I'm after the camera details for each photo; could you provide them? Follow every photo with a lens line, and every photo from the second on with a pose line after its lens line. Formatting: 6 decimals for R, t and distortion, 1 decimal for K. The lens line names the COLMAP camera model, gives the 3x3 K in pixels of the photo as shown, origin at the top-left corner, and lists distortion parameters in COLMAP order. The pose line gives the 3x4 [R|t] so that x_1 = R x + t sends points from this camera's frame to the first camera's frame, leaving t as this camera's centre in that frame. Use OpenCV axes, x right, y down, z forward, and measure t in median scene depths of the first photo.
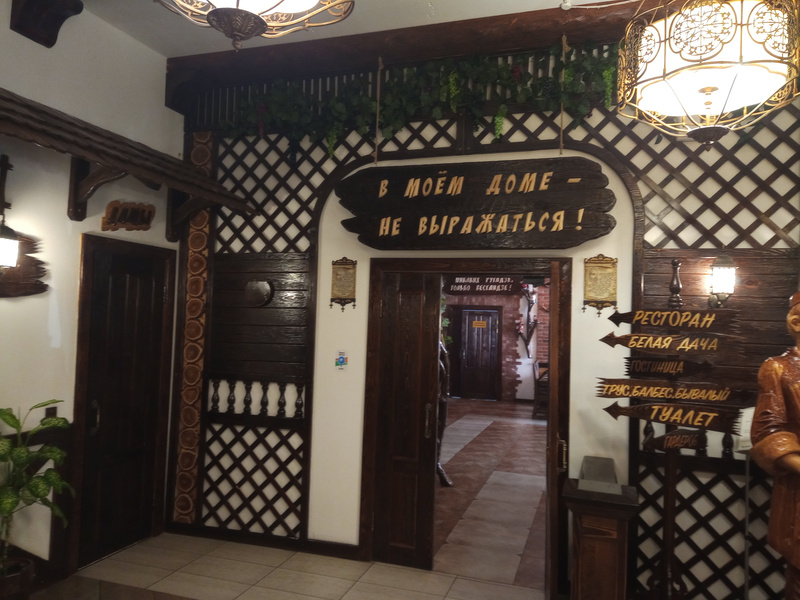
lens RADIAL K [[600.0, 0, 400.0], [0, 600.0, 300.0], [0, 0, 1]] dist [0.119391, -0.132153]
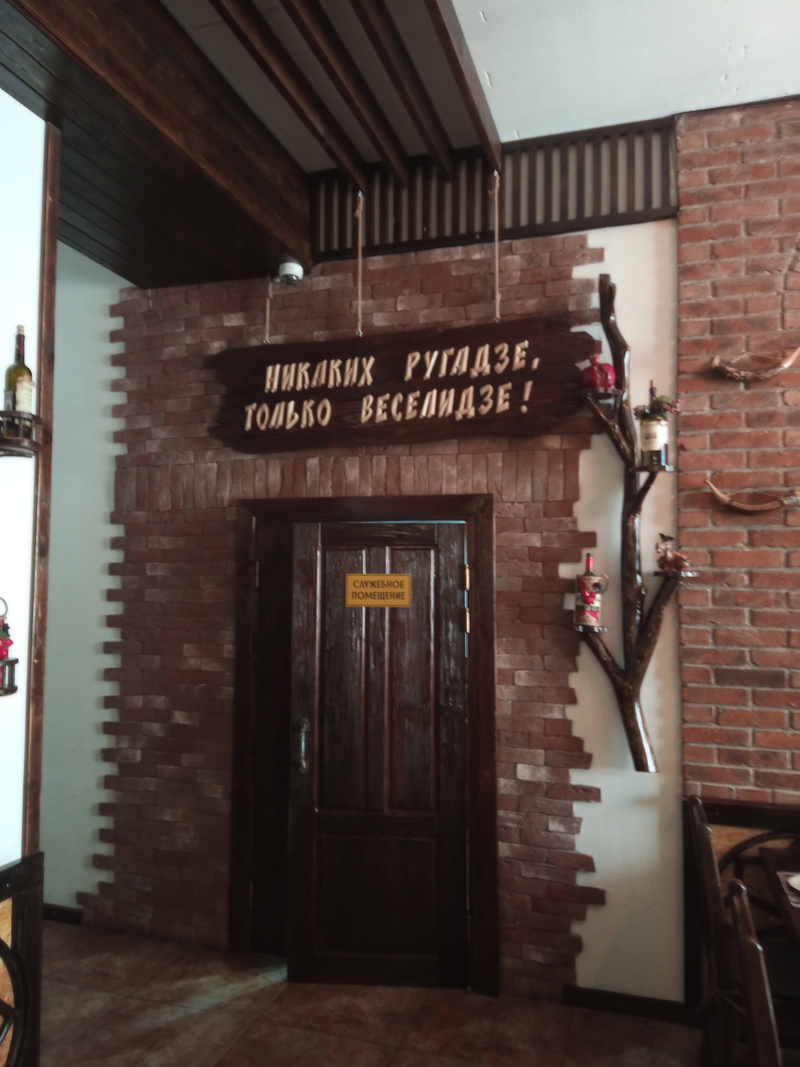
lens RADIAL K [[800.3, 0, 400.0], [0, 800.3, 533.5], [0, 0, 1]] dist [0.119391, -0.132153]
pose [[0.997421, -0.031426, 0.064529, 0.429137], [0.030103, 0.999318, 0.021373, 0.057232], [-0.065156, -0.019375, 0.997687, 2.570426]]
